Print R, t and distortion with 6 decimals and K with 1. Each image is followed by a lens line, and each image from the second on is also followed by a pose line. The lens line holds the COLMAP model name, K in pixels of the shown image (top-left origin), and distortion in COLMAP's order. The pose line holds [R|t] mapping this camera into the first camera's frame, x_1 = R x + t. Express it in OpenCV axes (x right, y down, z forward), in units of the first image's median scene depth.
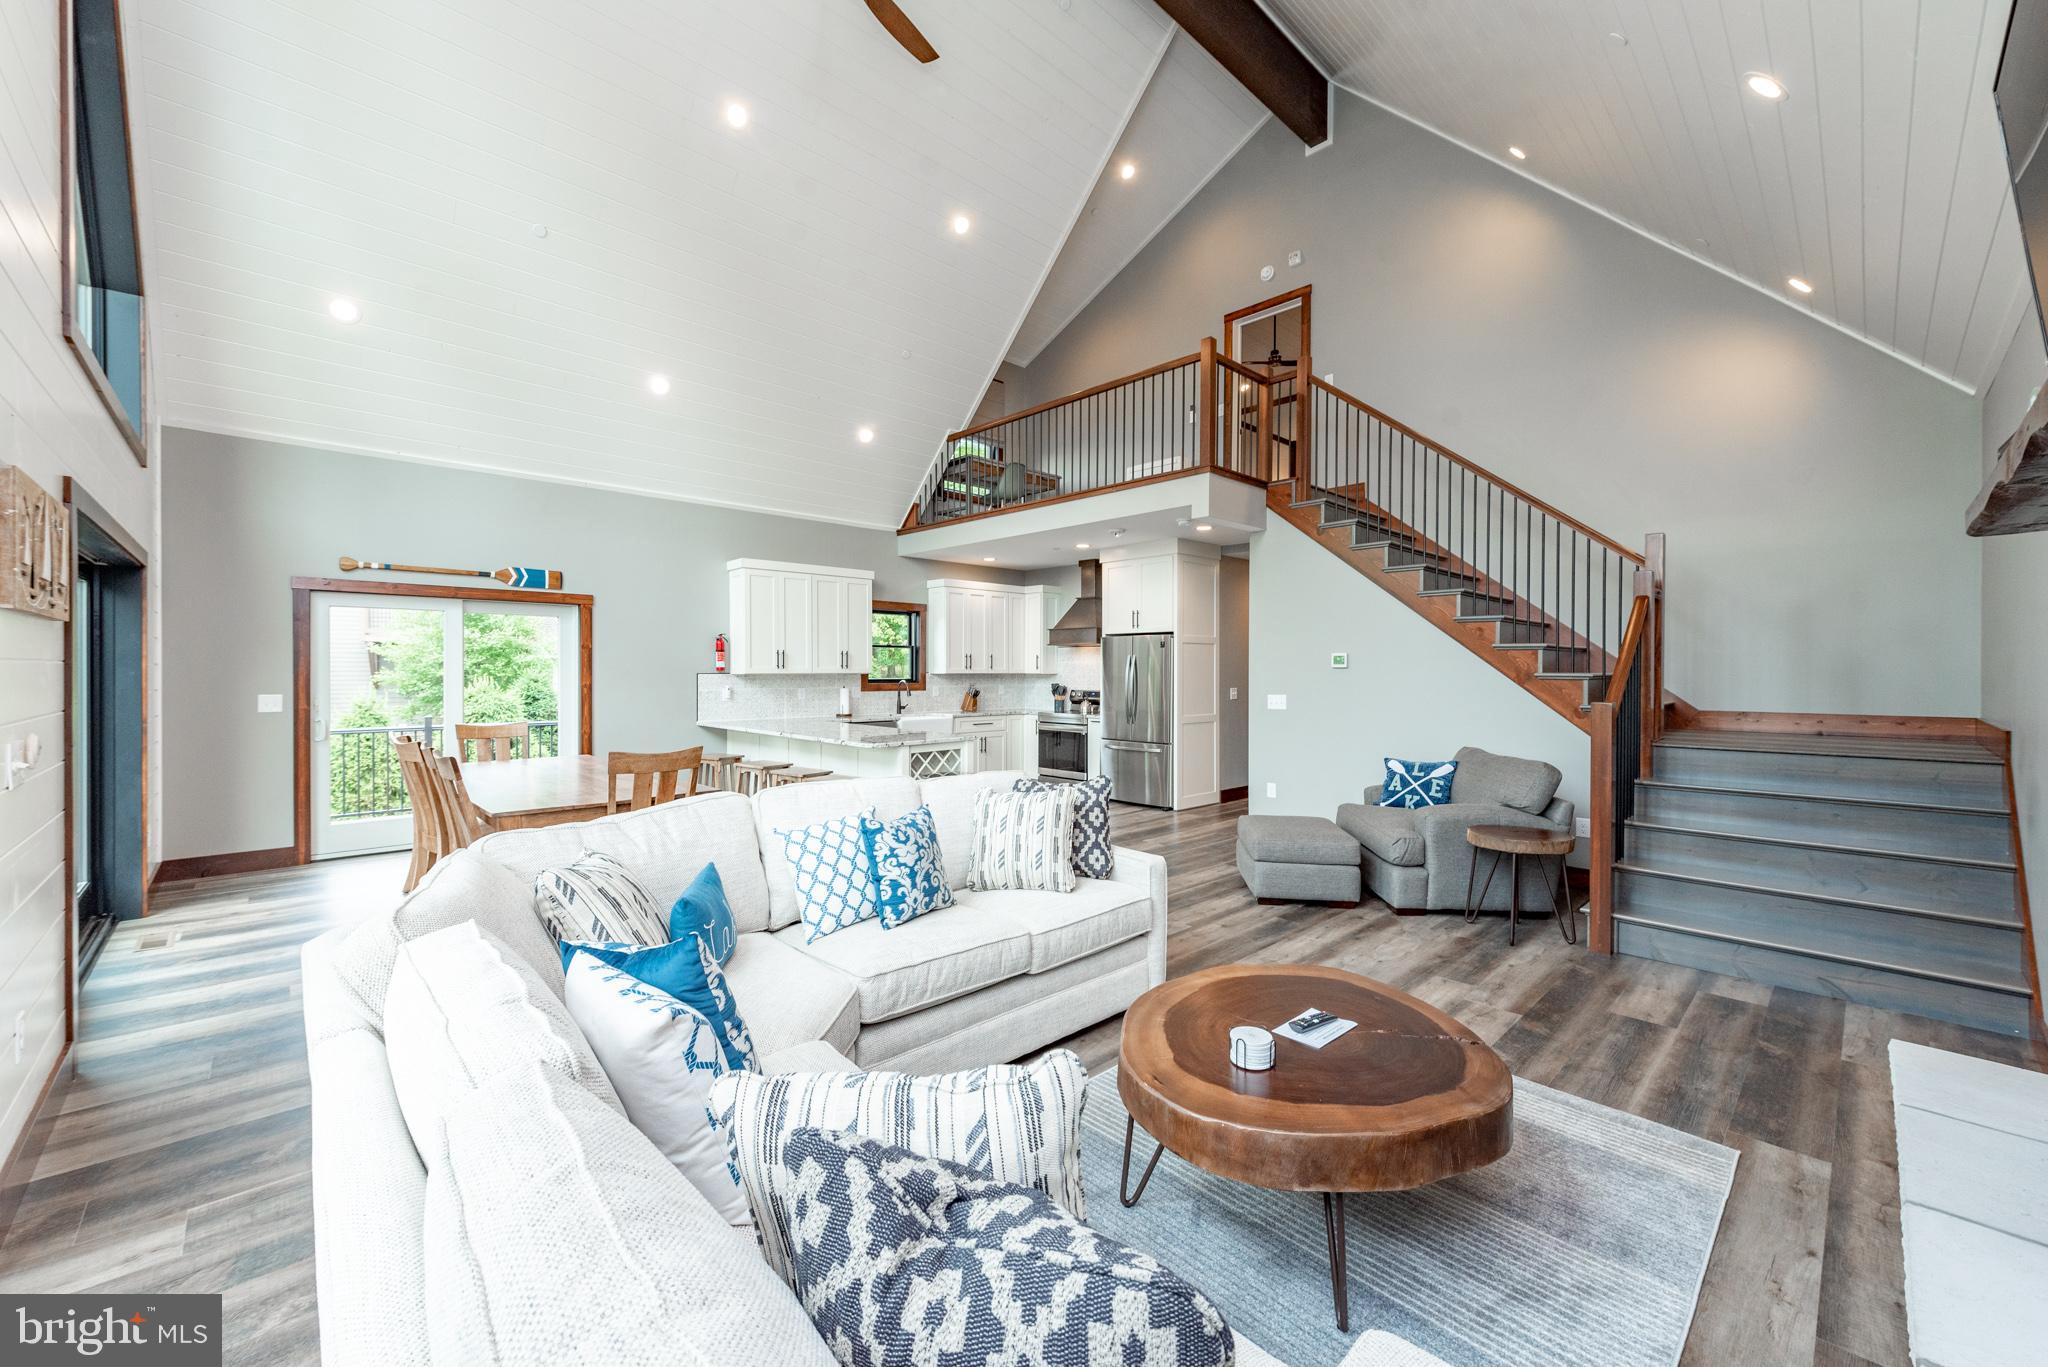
lens RADIAL K [[803.9, 0, 993.0], [0, 803.9, 656.5], [0, 0, 1]] dist [0.004424, -0.001033]
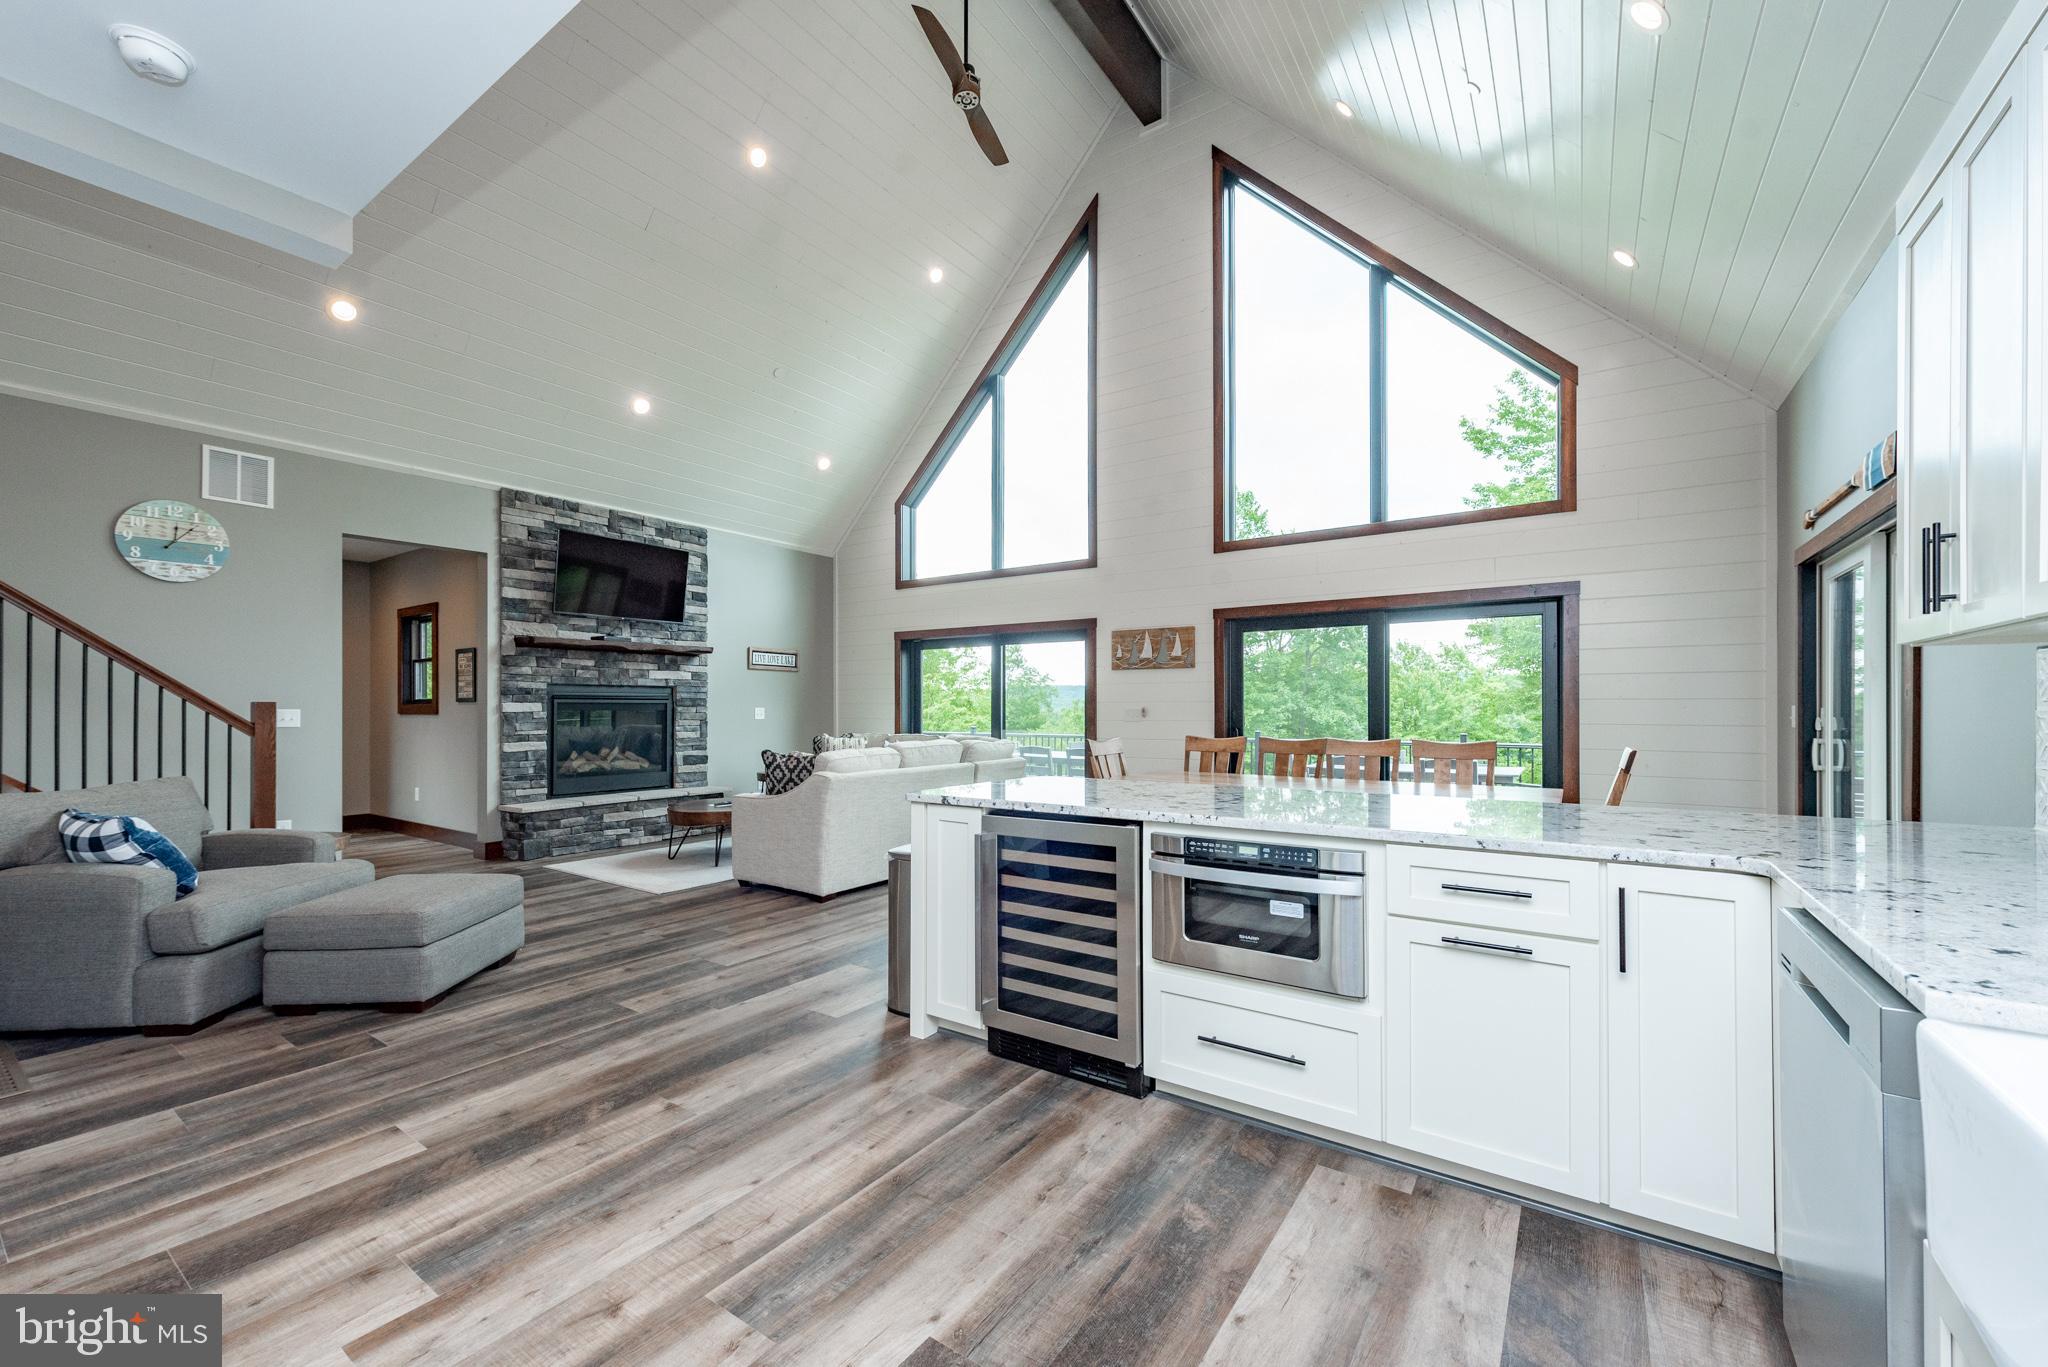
lens RADIAL K [[803.9, 0, 998.2], [0, 803.9, 700.2], [0, 0, 1]] dist [0.004424, -0.001033]
pose [[-0.975853, -0.003676, -0.218397, 0.022211], [0.000959, 0.999777, -0.021109, 0.041543], [0.218426, -0.020808, -0.975632, 1.150602]]
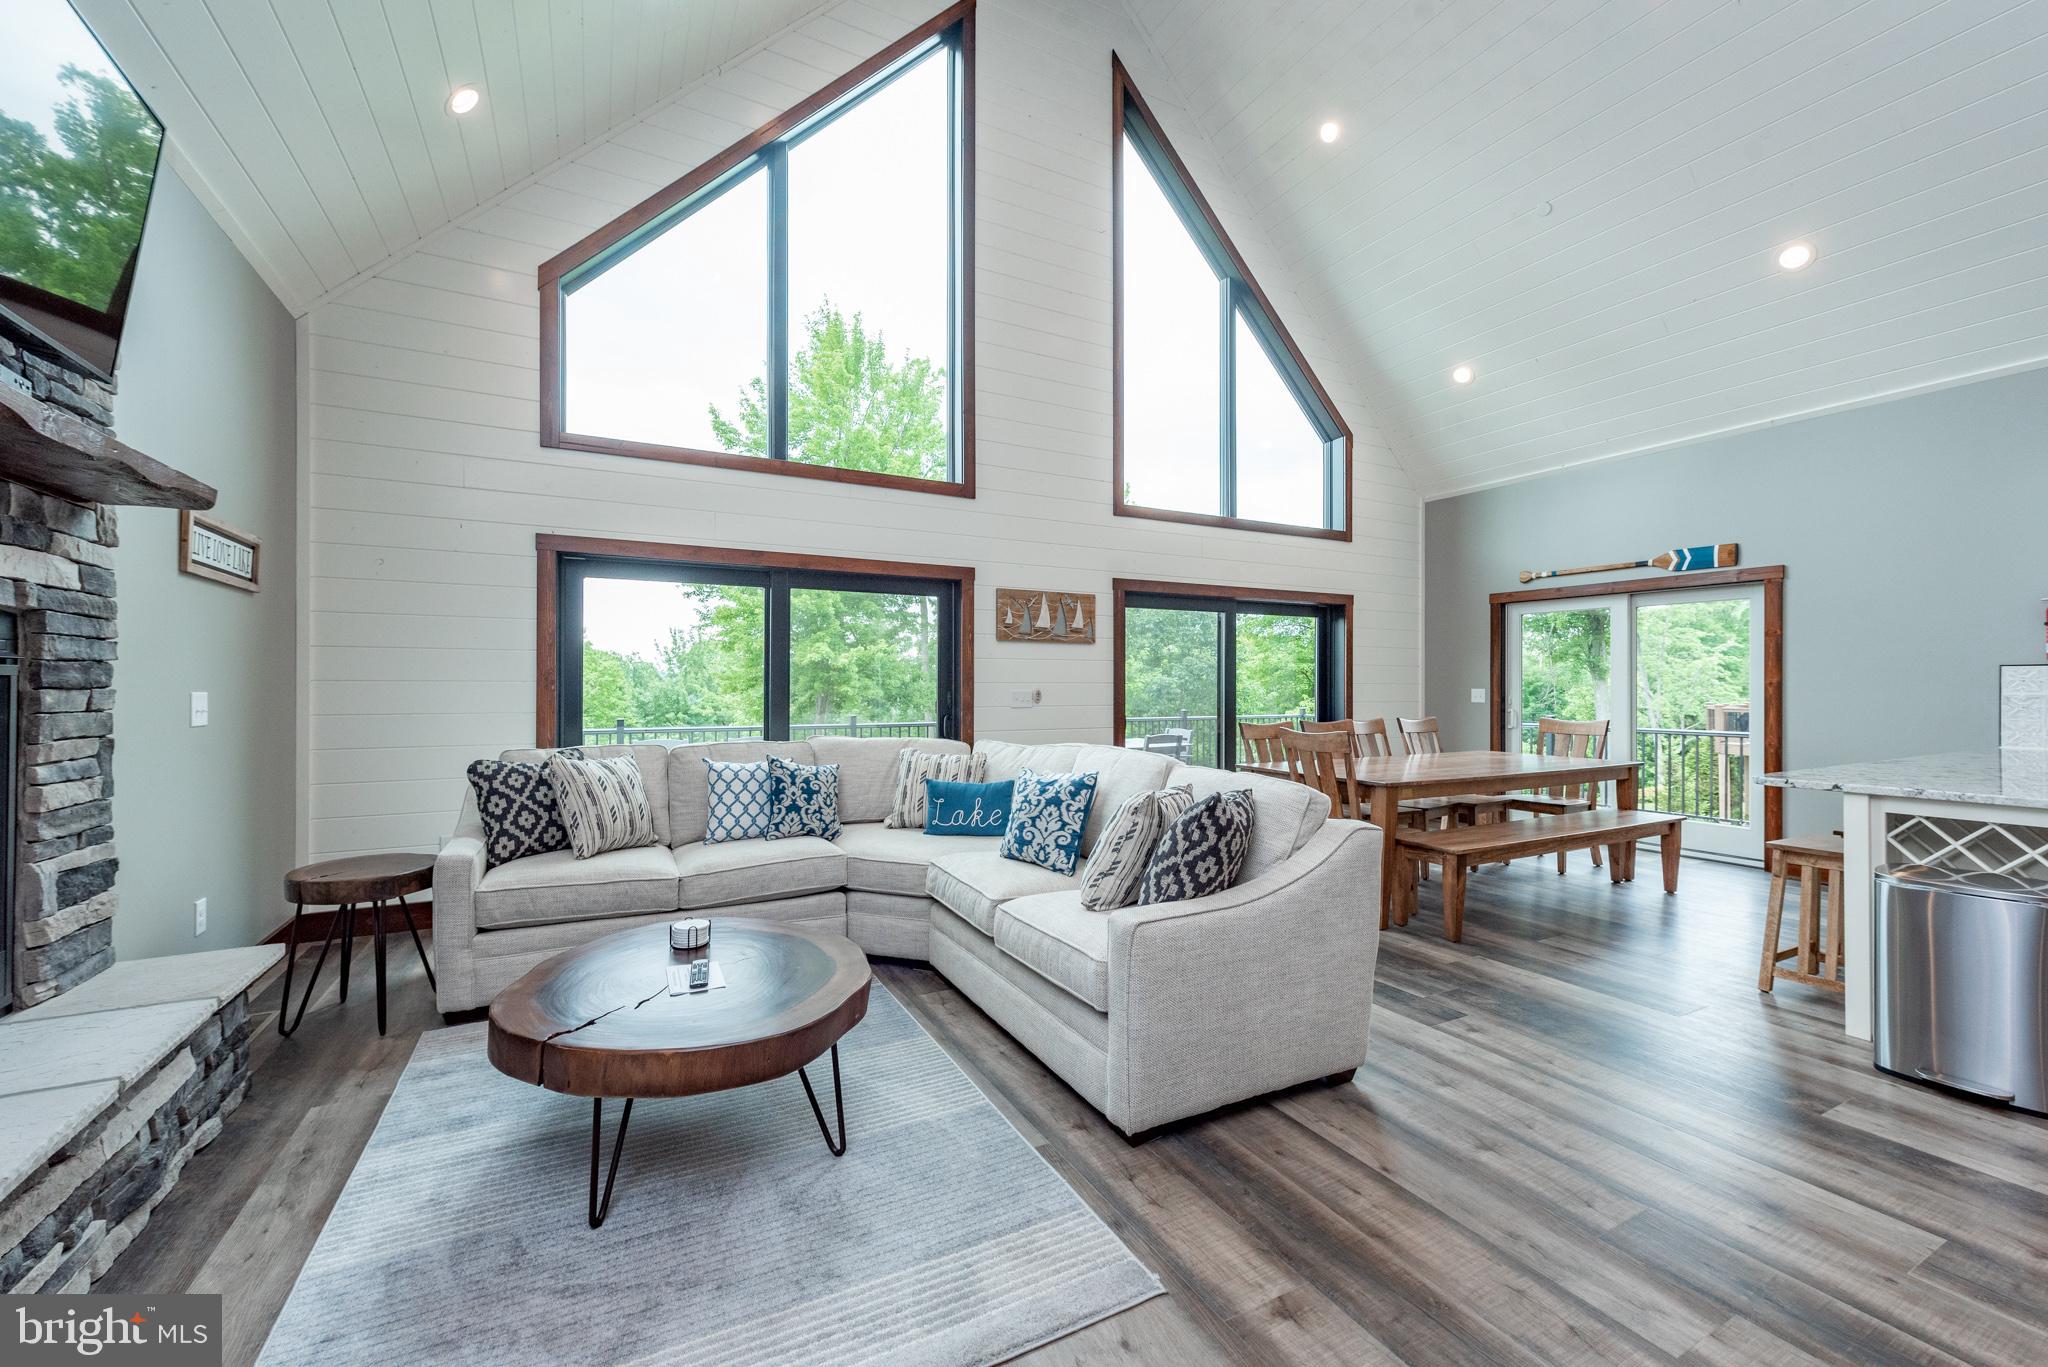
lens RADIAL K [[803.9, 0, 1031.6], [0, 803.9, 672.1], [0, 0, 1]] dist [0.004424, -0.001033]
pose [[-0.259960, -0.023483, -0.965334, 0.359998], [0.010150, 0.999583, -0.027050, 0.033571], [0.965566, -0.016830, -0.259613, 0.466637]]
